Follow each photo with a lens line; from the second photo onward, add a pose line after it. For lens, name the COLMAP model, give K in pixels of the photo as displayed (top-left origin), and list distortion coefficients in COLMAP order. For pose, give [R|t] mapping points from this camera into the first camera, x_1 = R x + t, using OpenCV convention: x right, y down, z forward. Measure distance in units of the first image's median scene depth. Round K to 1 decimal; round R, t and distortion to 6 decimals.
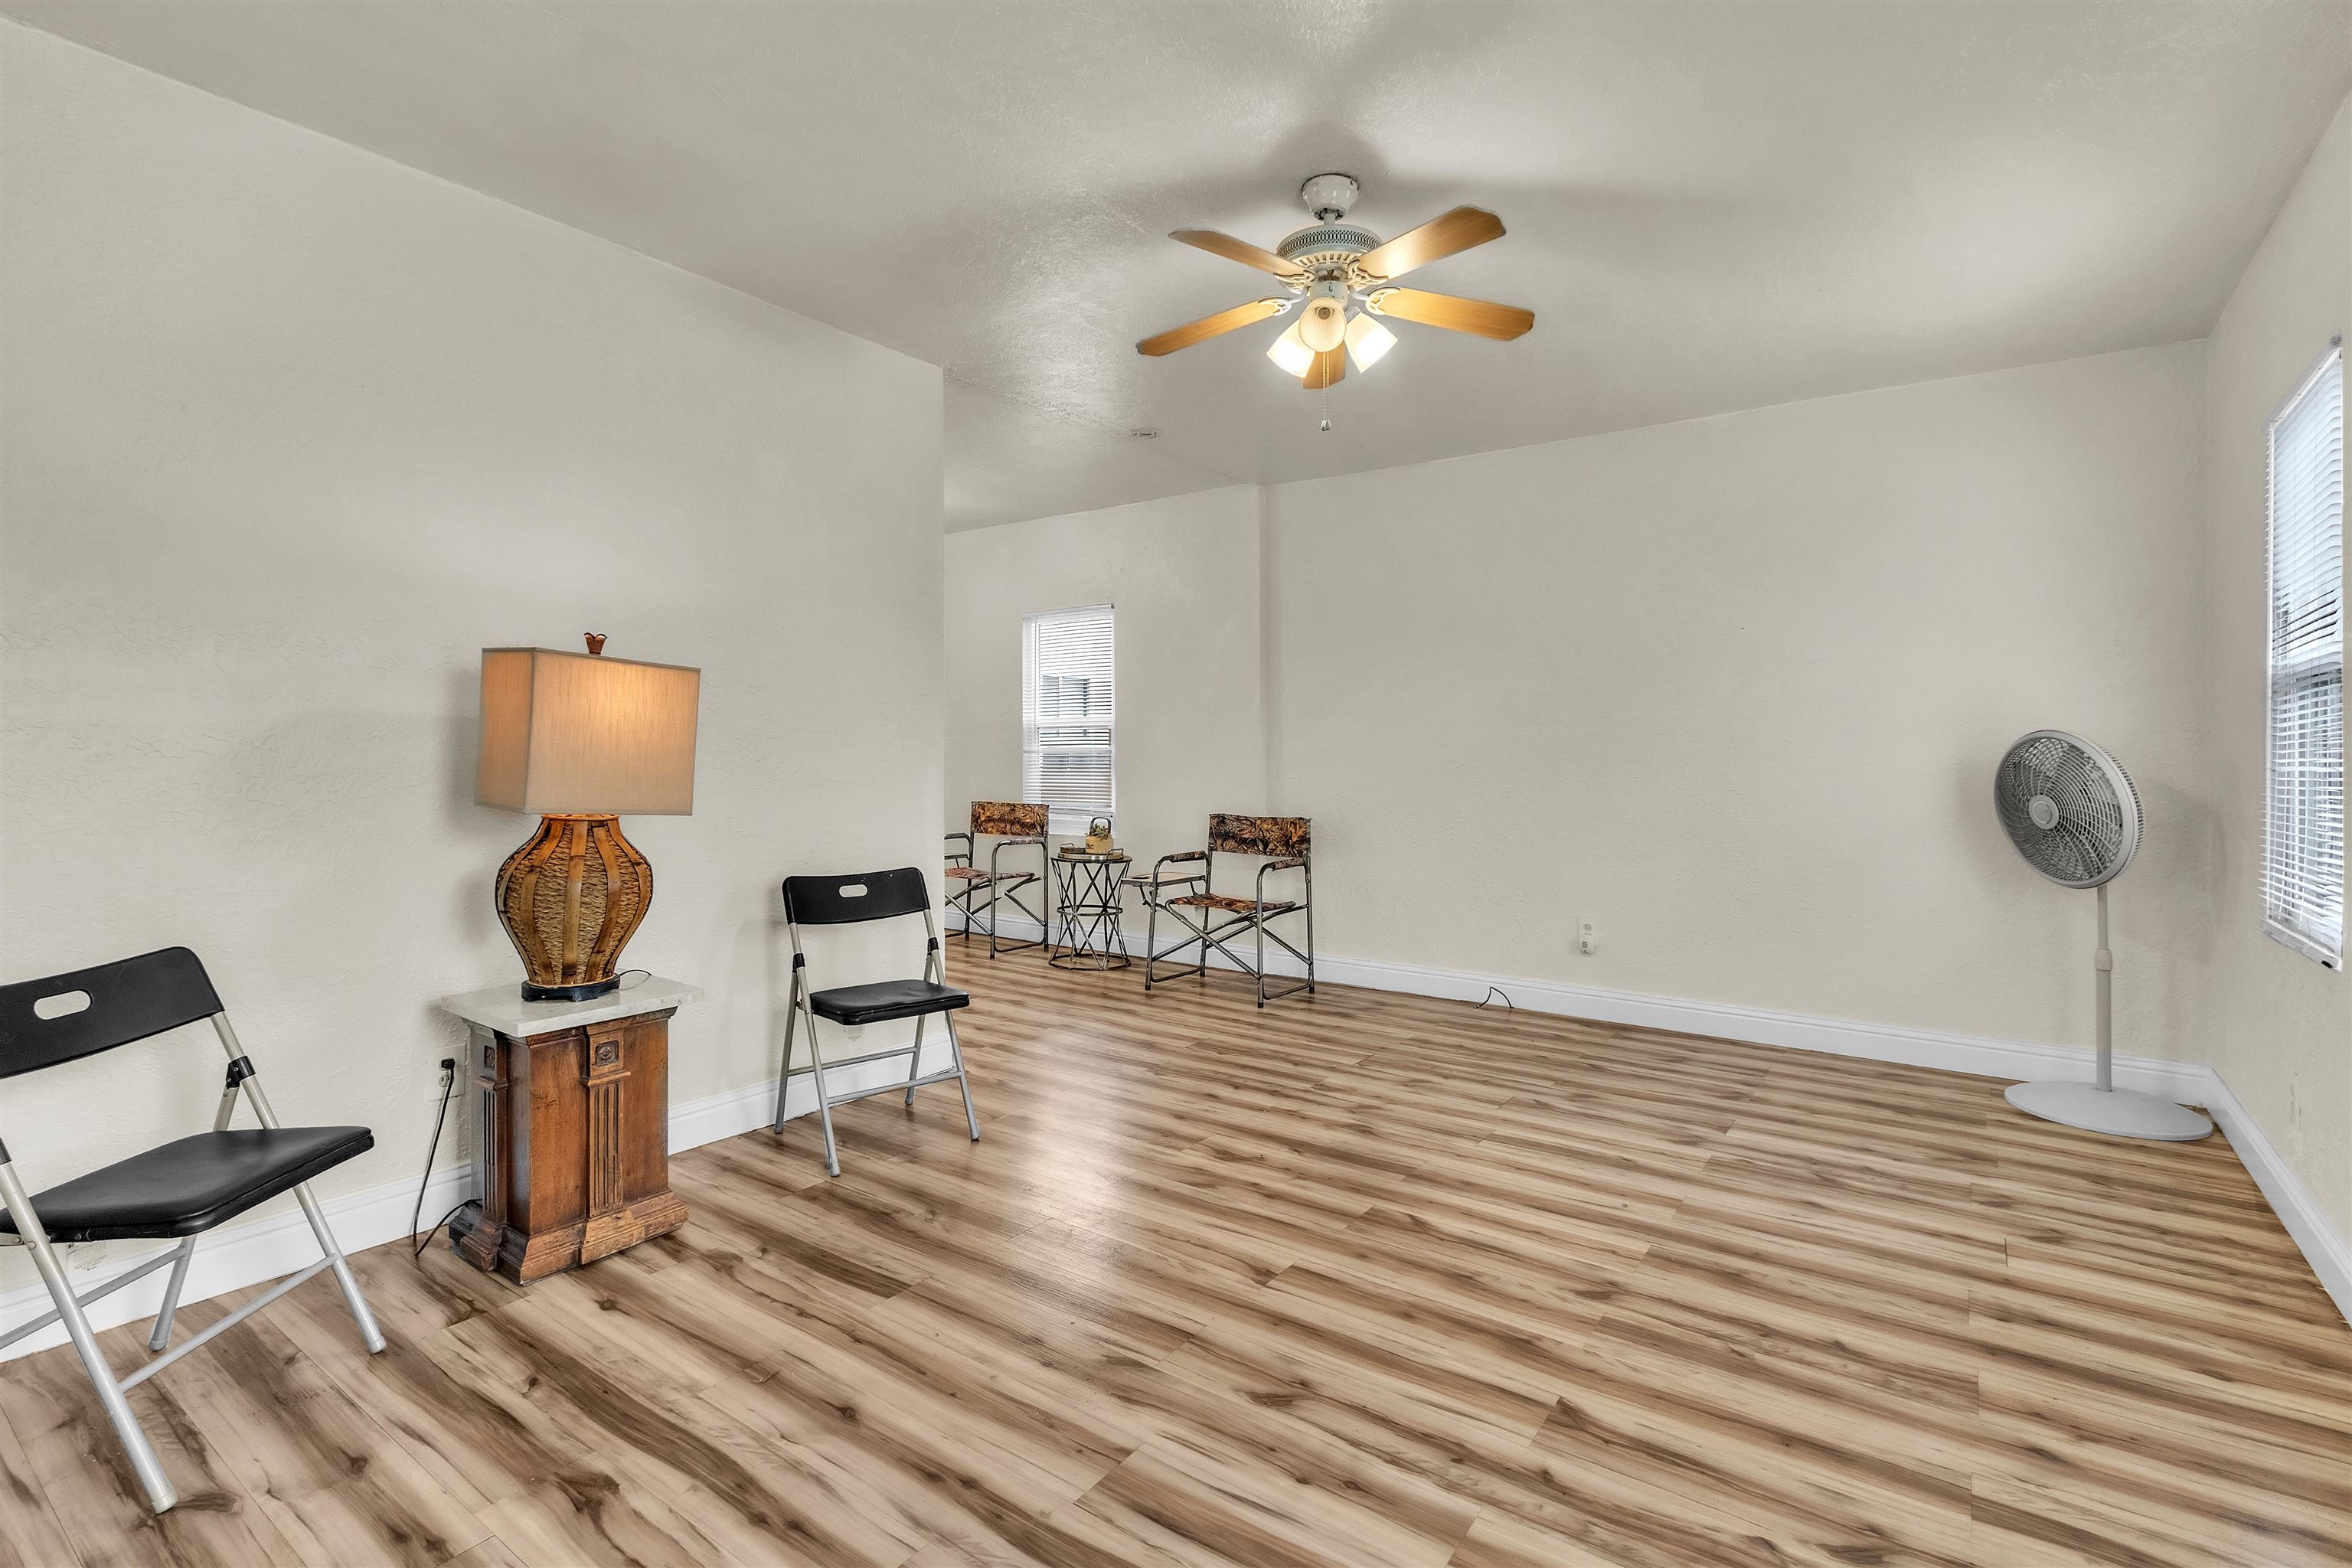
lens RADIAL K [[1084.9, 0, 1185.6], [0, 1084.9, 768.5], [0, 0, 1]] dist [0.011336, -0.000359]
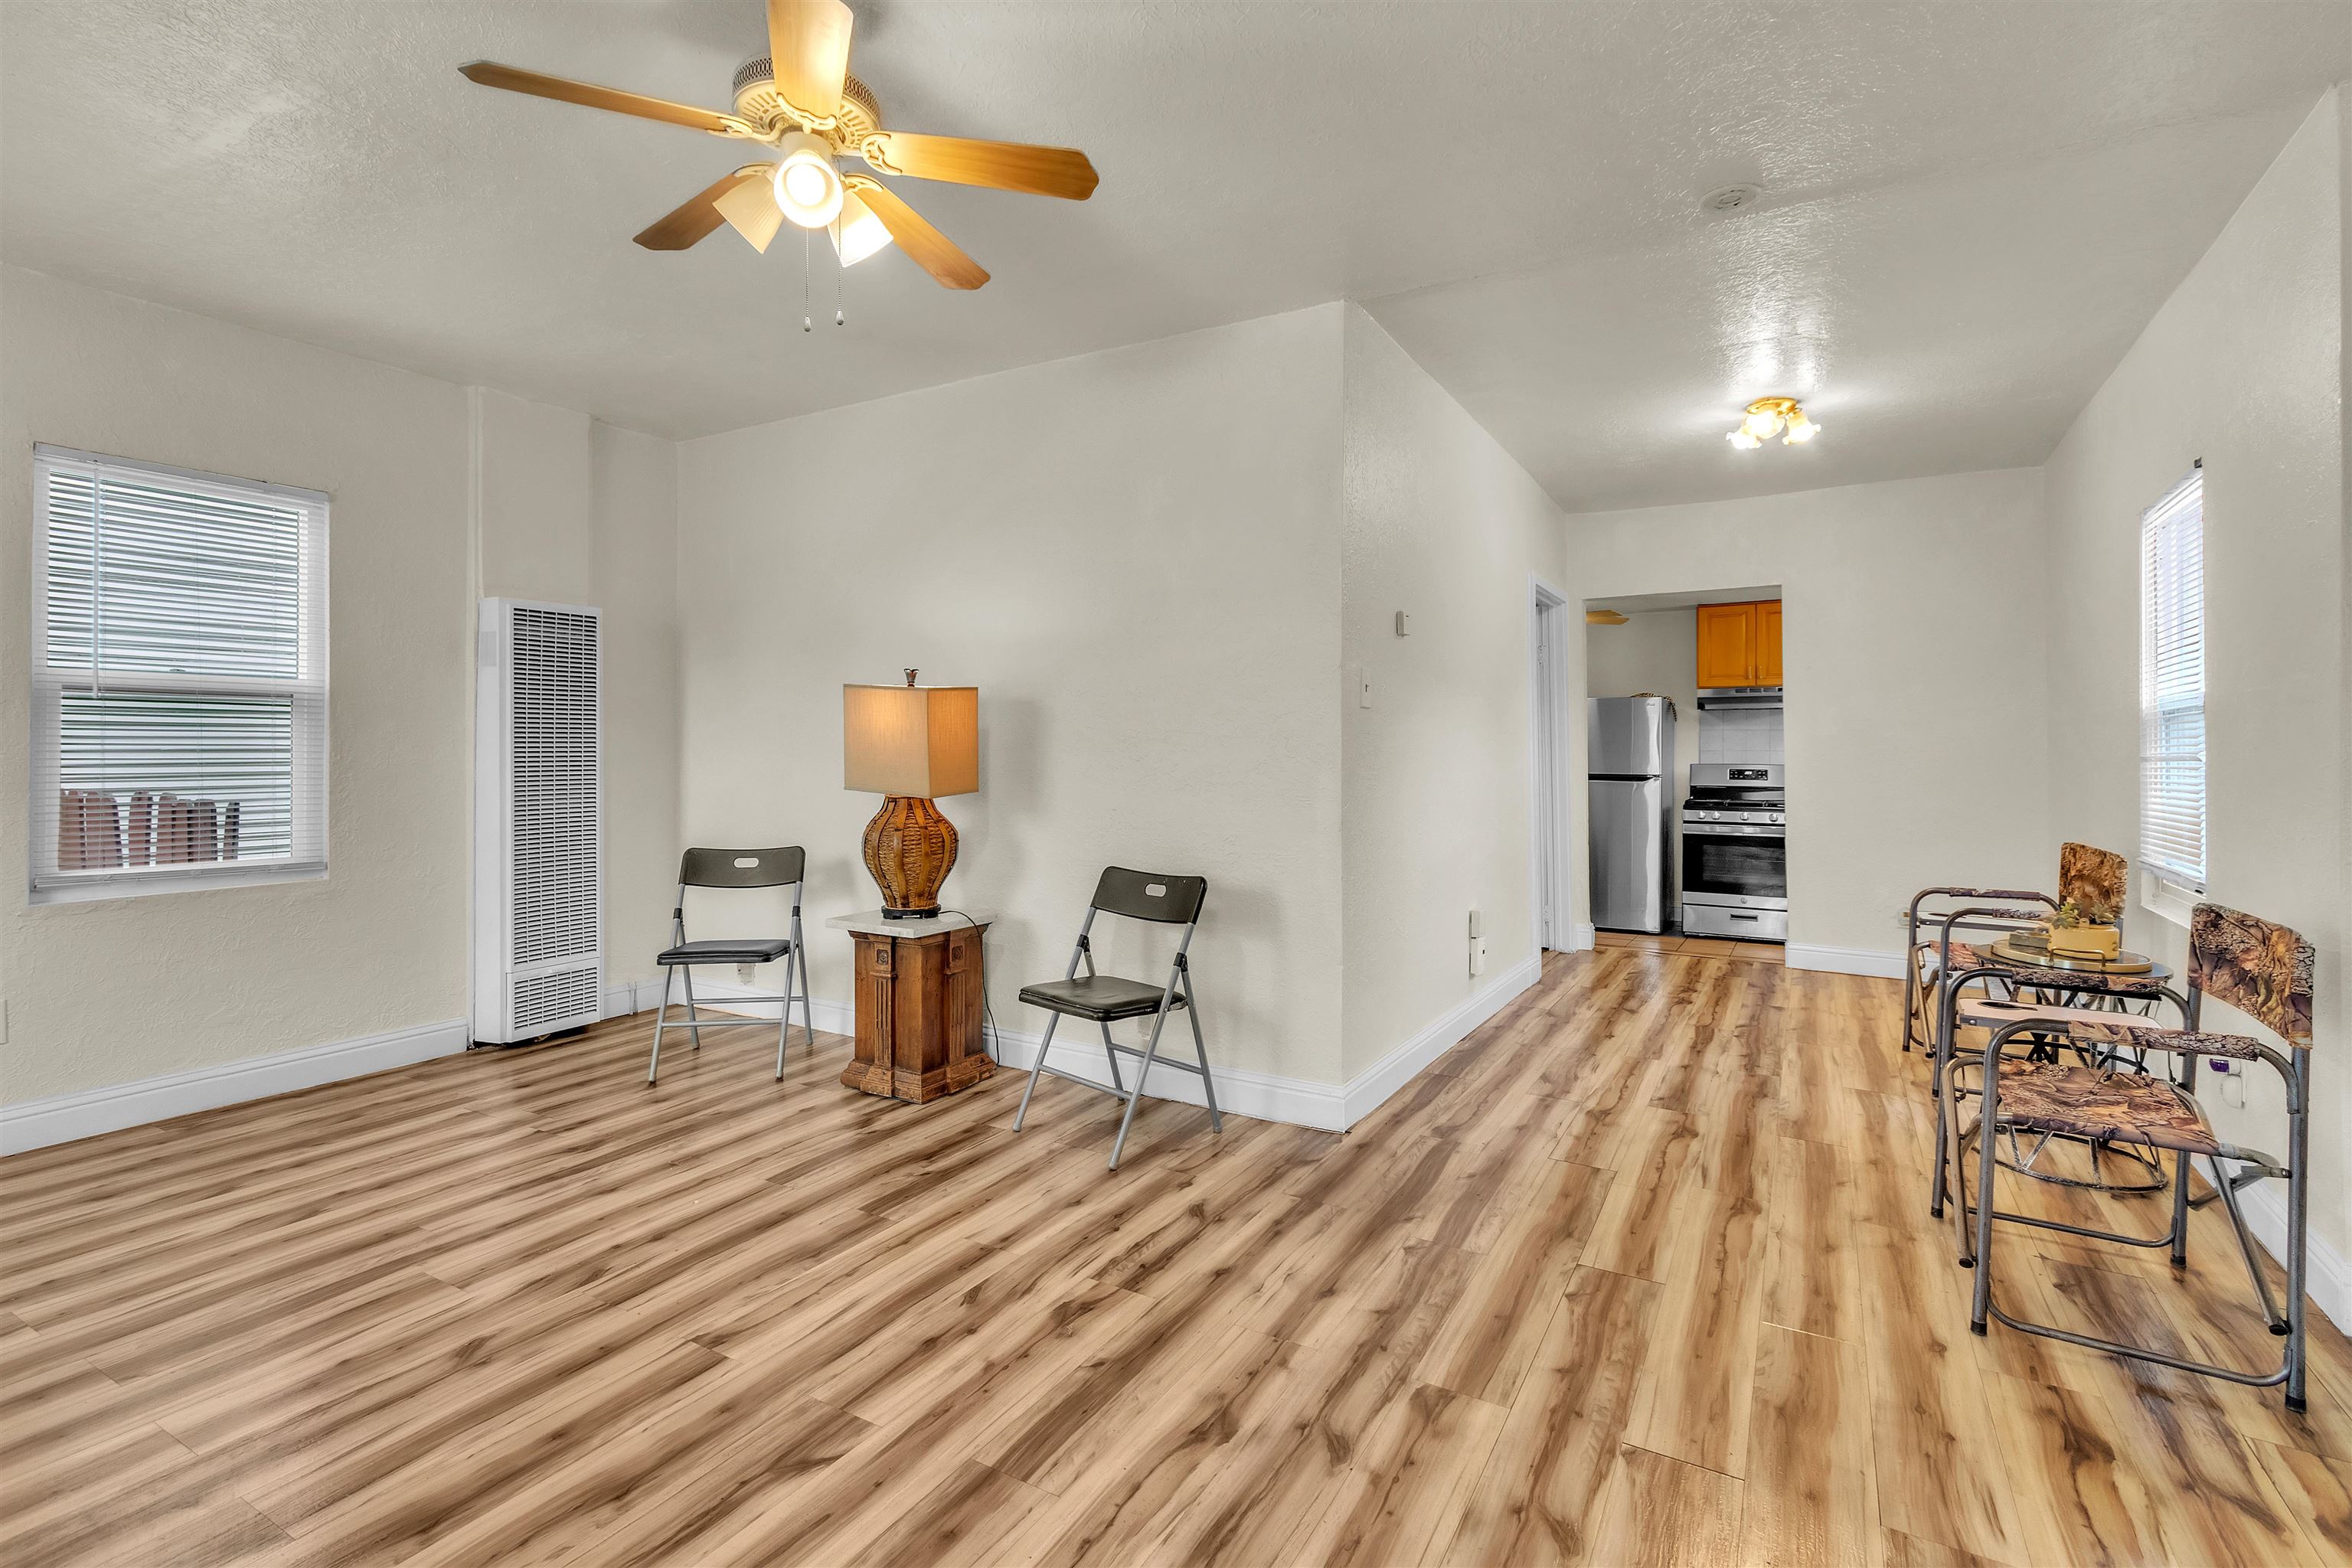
lens RADIAL K [[1084.9, 0, 1182.7], [0, 1084.9, 760.3], [0, 0, 1]] dist [0.011336, -0.000359]
pose [[0.089062, 0.003073, -0.996021, 0.844946], [-0.015681, 0.999876, 0.001683, -0.019949], [0.995903, 0.015469, 0.089099, 1.089311]]
